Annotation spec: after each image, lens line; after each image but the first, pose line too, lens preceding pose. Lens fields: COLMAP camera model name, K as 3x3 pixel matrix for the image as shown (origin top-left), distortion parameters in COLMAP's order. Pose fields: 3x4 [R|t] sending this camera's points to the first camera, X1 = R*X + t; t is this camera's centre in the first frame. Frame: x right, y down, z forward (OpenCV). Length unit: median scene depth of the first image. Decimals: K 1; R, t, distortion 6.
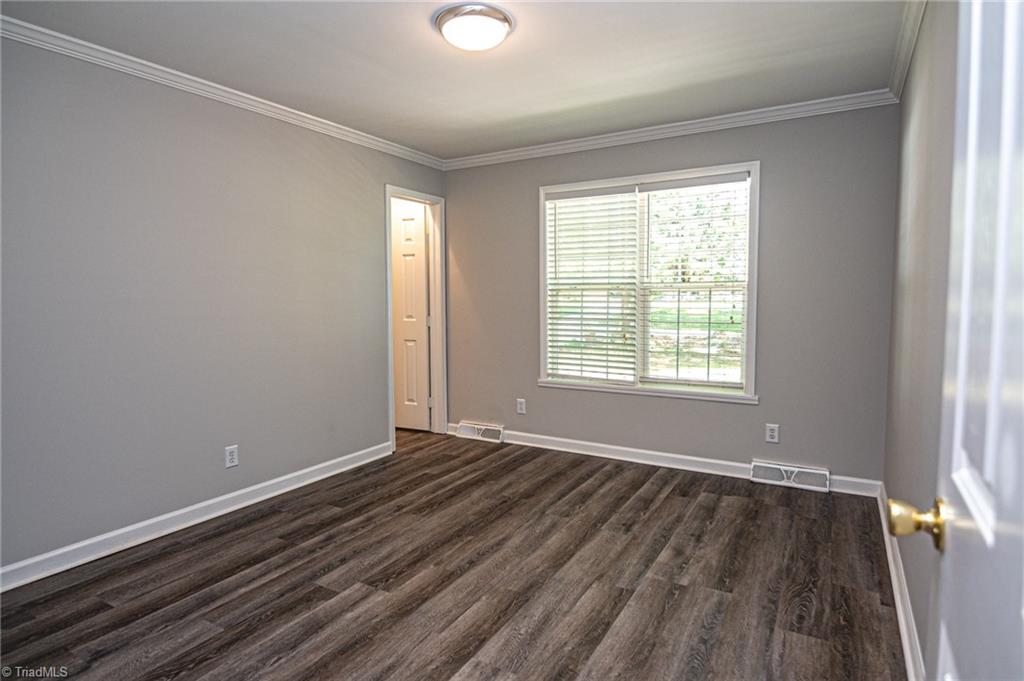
lens RADIAL K [[553.5, 0, 515.2], [0, 553.5, 339.6], [0, 0, 1]] dist [0.005491, -0.020297]
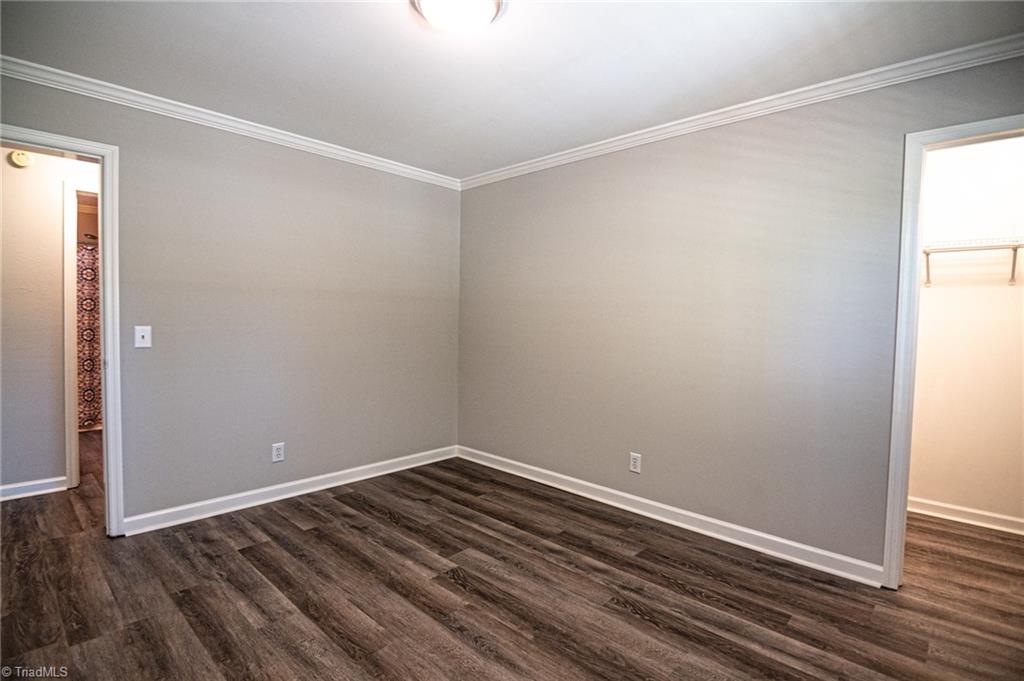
lens RADIAL K [[497.5, 0, 517.3], [0, 497.5, 336.3], [0, 0, 1]] dist [-0.004150, -0.013627]
pose [[-0.219565, 0.040966, -0.974737, 0.578925], [-0.094219, 0.993557, 0.062981, -0.094398], [0.971038, 0.105667, -0.214290, 1.107019]]
